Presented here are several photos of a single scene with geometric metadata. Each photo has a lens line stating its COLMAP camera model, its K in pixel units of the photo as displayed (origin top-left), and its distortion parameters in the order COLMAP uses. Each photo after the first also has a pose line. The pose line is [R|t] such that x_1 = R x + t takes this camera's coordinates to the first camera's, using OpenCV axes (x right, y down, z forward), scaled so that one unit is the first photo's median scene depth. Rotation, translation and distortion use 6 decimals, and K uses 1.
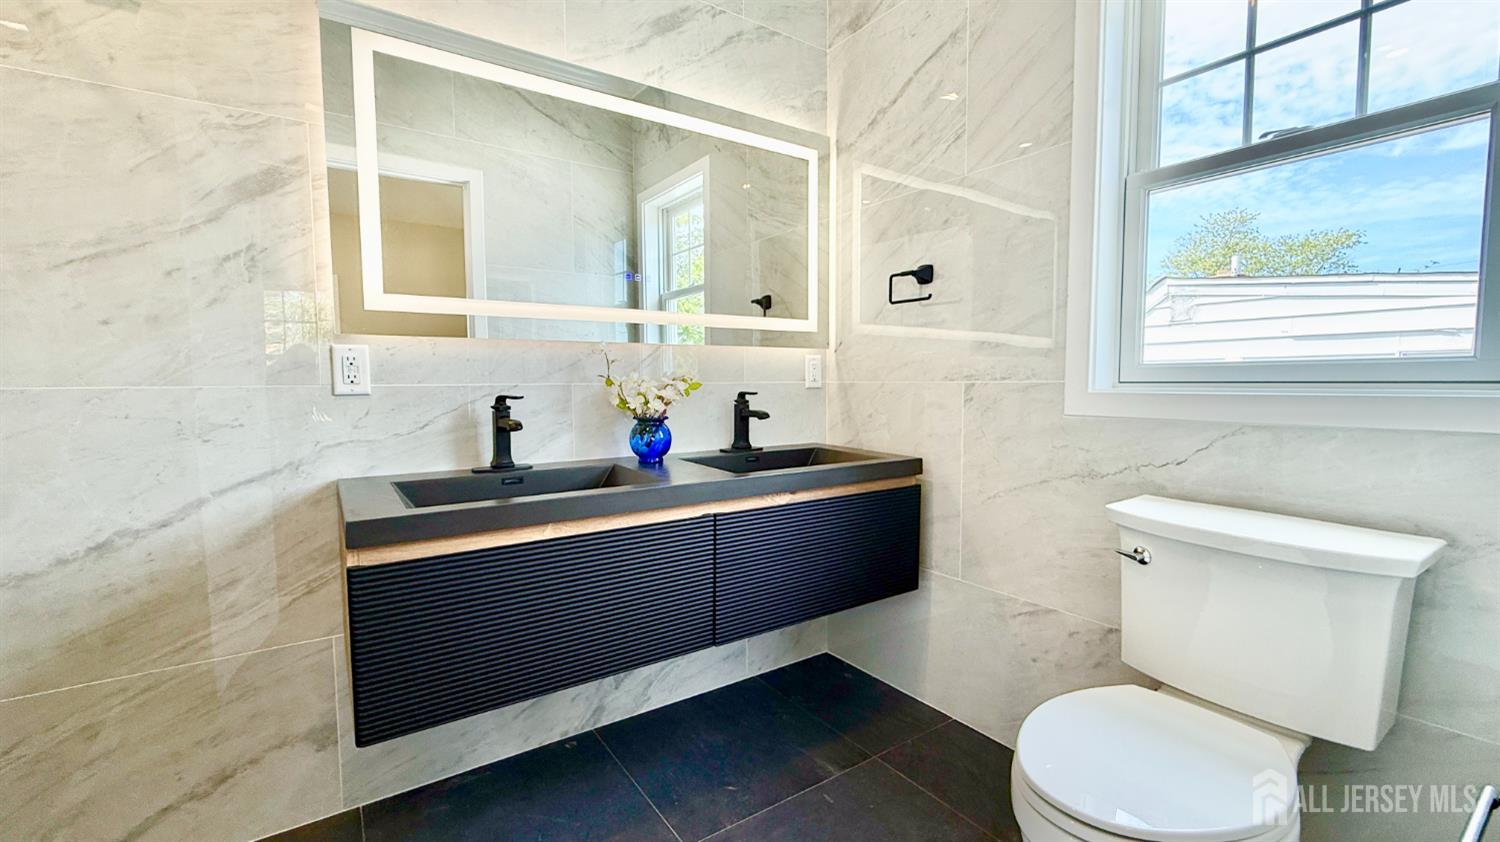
lens RADIAL K [[594.4, 0, 744.6], [0, 594.4, 421.1], [0, 0, 1]] dist [-0.002248, -0.000326]
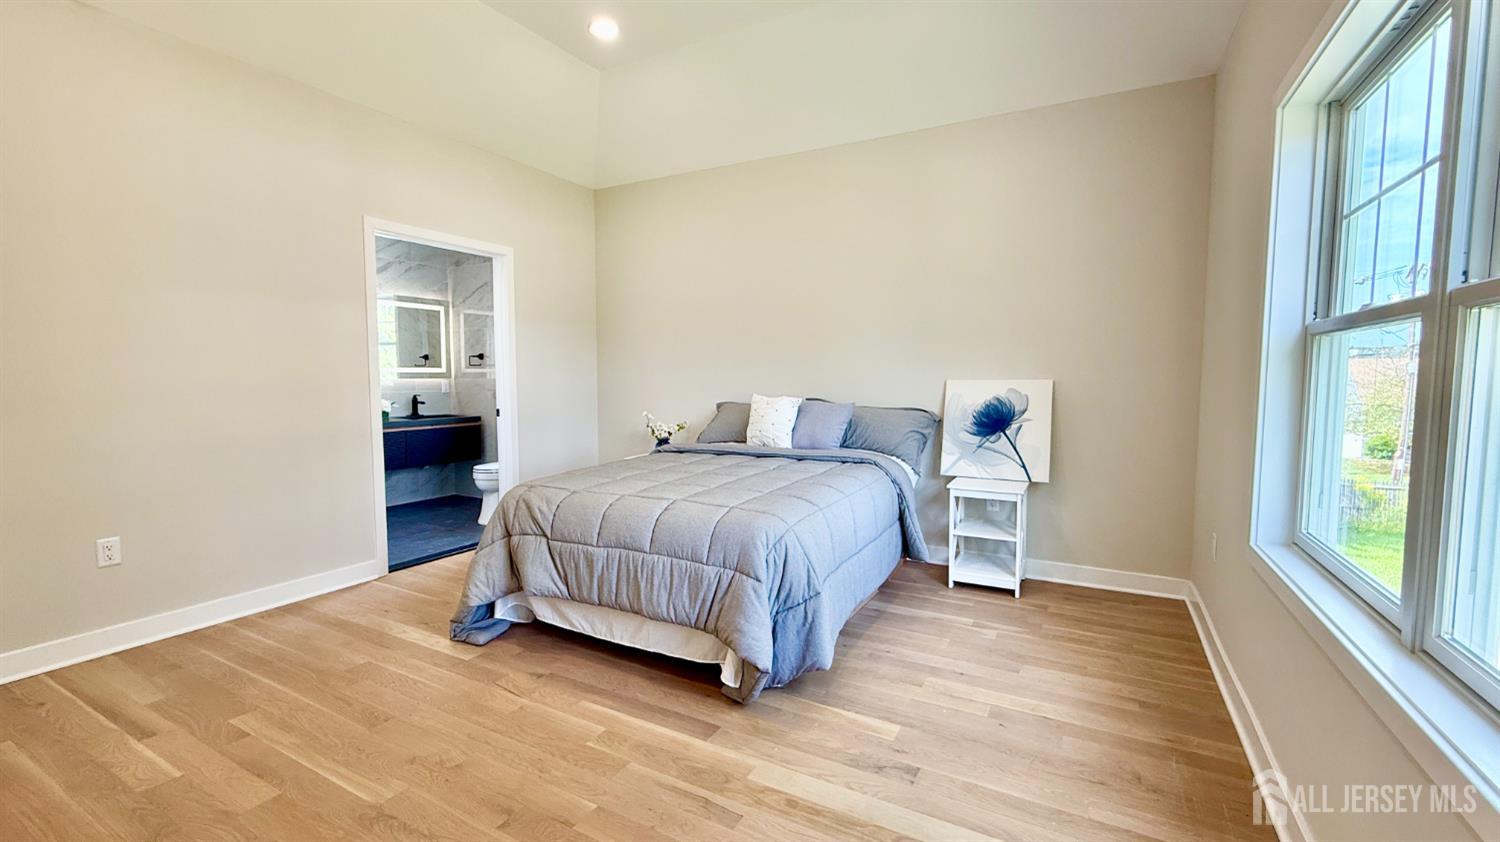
lens RADIAL K [[631.2, 0, 750.0], [0, 631.2, 421.0], [0, 0, 1]] dist [-0.001971, -0.000138]
pose [[0.884291, -0.019451, 0.466530, 0.004158], [0.018534, 0.999807, 0.006555, 0.088697], [-0.466568, 0.002850, 0.884481, -2.501380]]
